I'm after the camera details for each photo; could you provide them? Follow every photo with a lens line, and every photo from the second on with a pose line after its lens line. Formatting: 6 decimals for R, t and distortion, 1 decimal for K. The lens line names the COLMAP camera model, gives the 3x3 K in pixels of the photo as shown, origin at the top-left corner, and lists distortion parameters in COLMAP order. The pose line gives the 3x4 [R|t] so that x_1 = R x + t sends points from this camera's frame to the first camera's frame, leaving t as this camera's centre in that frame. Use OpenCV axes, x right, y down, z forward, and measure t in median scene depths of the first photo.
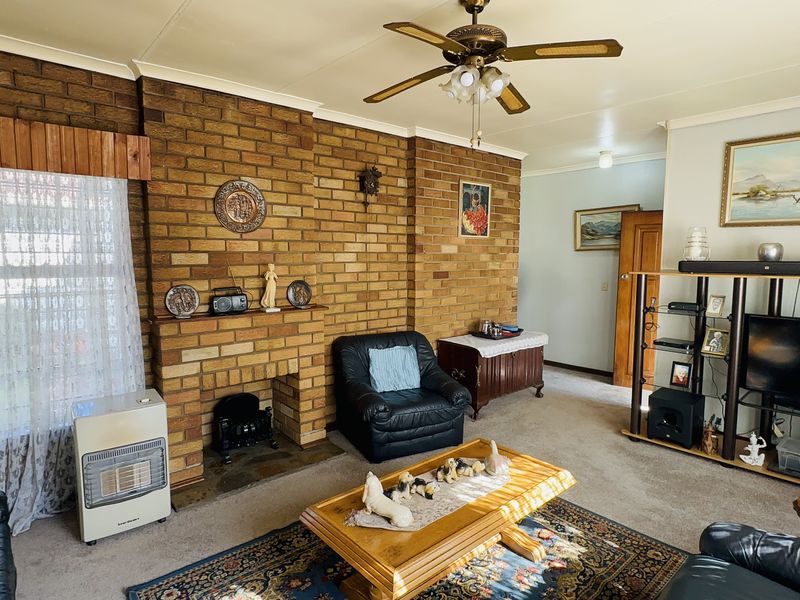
lens RADIAL K [[468.4, 0, 399.5], [0, 468.4, 298.9], [0, 0, 1]] dist [-0.009670, 0.004389]
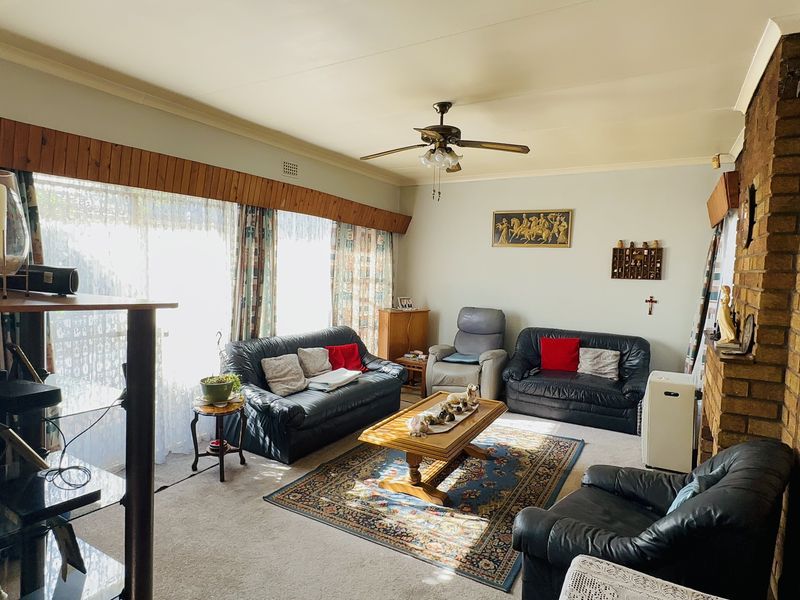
lens RADIAL K [[468.4, 0, 399.9], [0, 468.4, 296.9], [0, 0, 1]] dist [-0.009670, 0.004389]
pose [[-0.944557, -0.007173, -0.328268, 0.733411], [-0.057033, 0.988148, 0.142516, -0.194730], [0.323355, 0.153337, -0.933772, 2.299429]]
